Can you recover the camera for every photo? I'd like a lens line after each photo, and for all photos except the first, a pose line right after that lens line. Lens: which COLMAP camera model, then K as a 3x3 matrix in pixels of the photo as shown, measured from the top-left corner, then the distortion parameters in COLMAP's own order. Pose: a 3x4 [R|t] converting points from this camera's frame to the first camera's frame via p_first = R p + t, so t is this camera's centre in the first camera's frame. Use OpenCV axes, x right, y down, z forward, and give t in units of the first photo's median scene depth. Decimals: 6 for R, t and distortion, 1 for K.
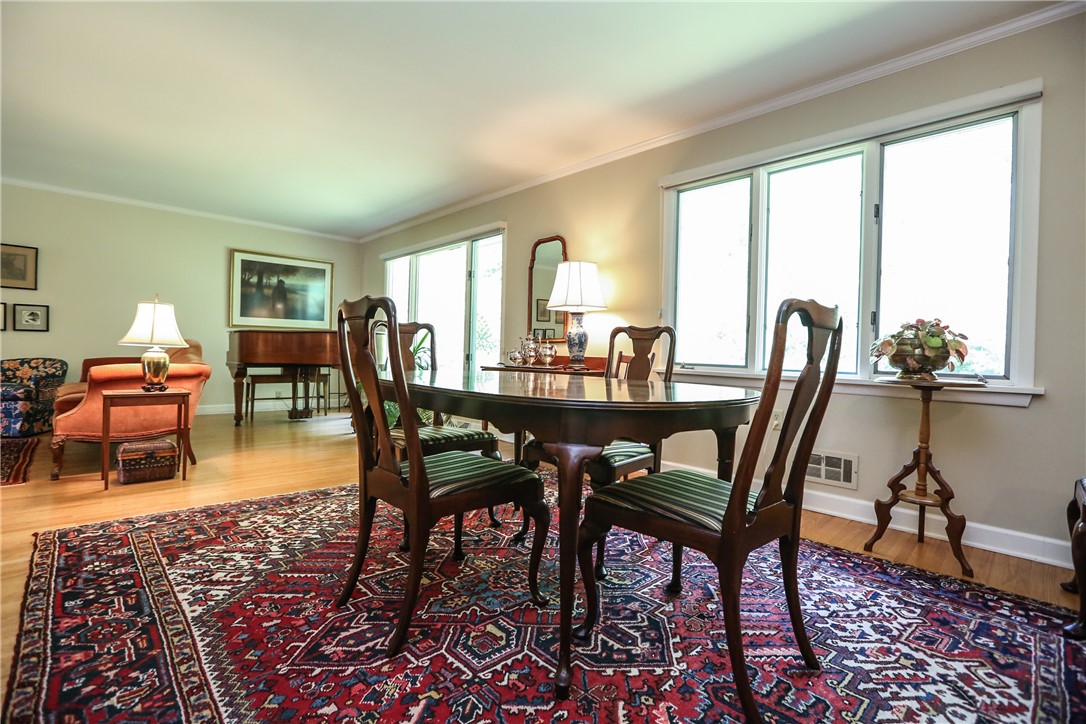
lens RADIAL K [[492.9, 0, 541.8], [0, 492.9, 358.6], [0, 0, 1]] dist [-0.051234, 0.016151]
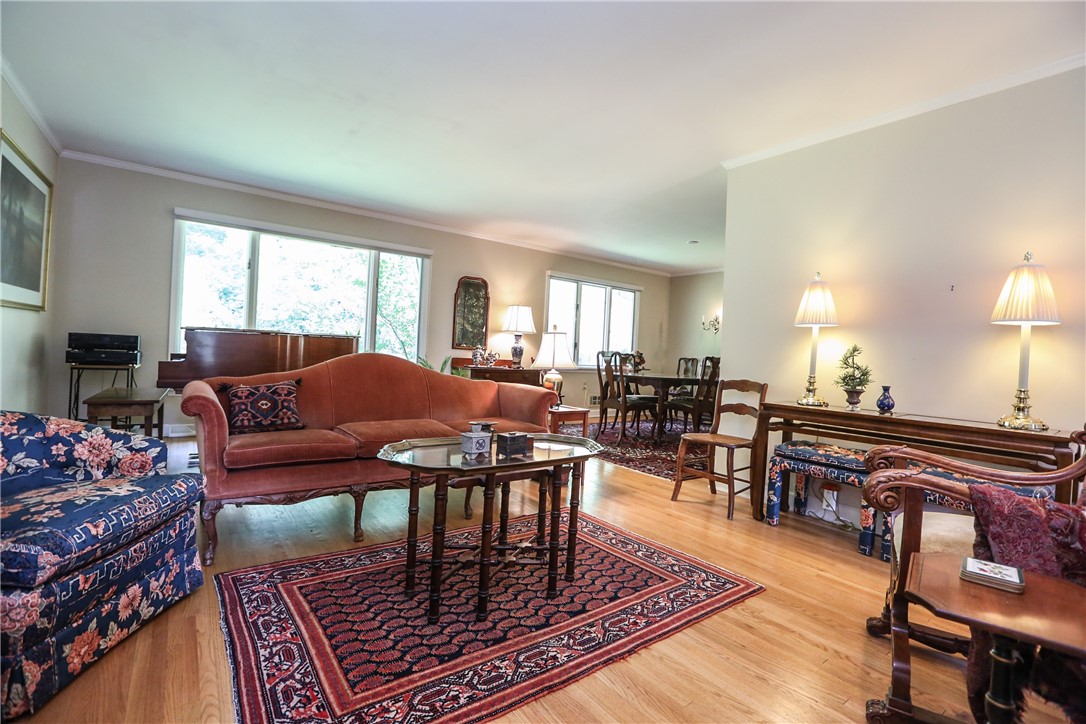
lens RADIAL K [[492.9, 0, 541.8], [0, 492.9, 358.6], [0, 0, 1]] dist [-0.051234, 0.016151]
pose [[0.130381, -0.031105, 0.990976, -3.481926], [-0.029088, 0.998957, 0.035183, -0.160997], [-0.991037, -0.033413, 0.129340, 1.511468]]
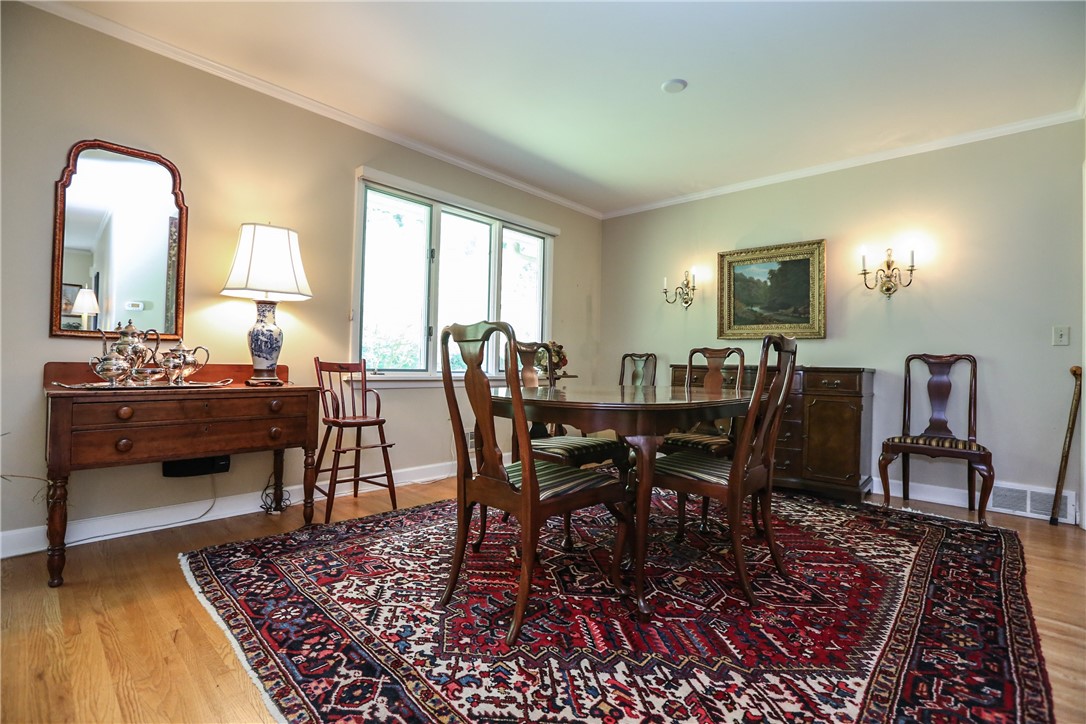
lens RADIAL K [[492.9, 0, 541.8], [0, 492.9, 358.6], [0, 0, 1]] dist [-0.051234, 0.016151]
pose [[-0.057211, -0.020079, 0.998160, -1.352683], [-0.008920, 0.999768, 0.019600, -0.066058], [-0.998322, -0.007782, -0.057376, 1.420373]]
